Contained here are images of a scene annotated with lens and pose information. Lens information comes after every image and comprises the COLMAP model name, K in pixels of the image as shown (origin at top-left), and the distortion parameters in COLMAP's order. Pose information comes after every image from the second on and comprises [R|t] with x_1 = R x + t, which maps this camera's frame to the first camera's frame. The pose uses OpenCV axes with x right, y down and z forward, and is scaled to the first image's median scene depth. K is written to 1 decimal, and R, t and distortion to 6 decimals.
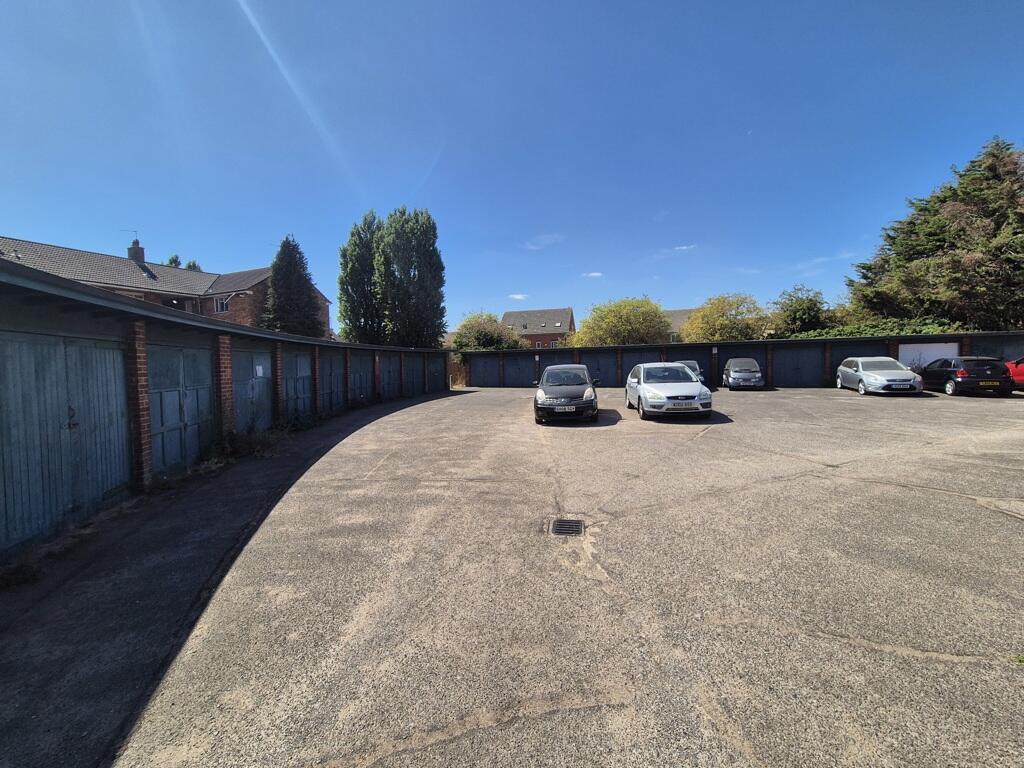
lens RADIAL K [[419.7, 0, 505.2], [0, 419.7, 382.6], [0, 0, 1]] dist [0.001705, 0.000598]
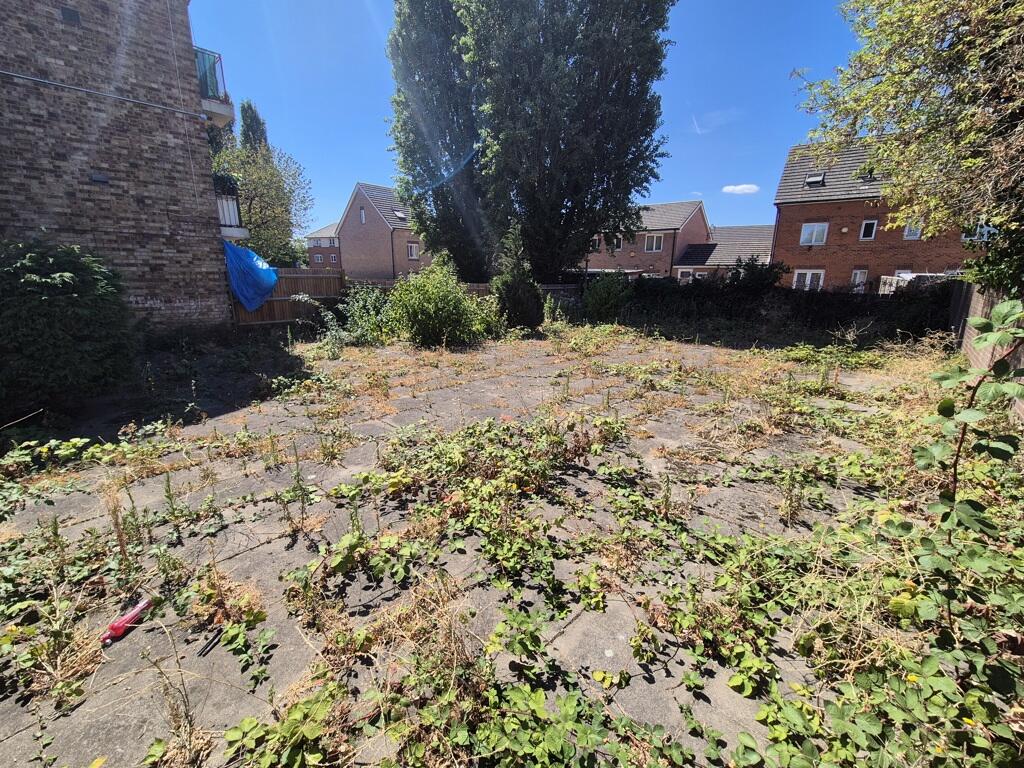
lens RADIAL K [[419.7, 0, 505.2], [0, 419.7, 382.6], [0, 0, 1]] dist [0.001705, 0.000598]
pose [[0.938830, 0.115627, -0.324391, -0.893815], [-0.042019, 0.973373, 0.225343, -0.205384], [0.341809, -0.197928, 0.918690, 4.349088]]
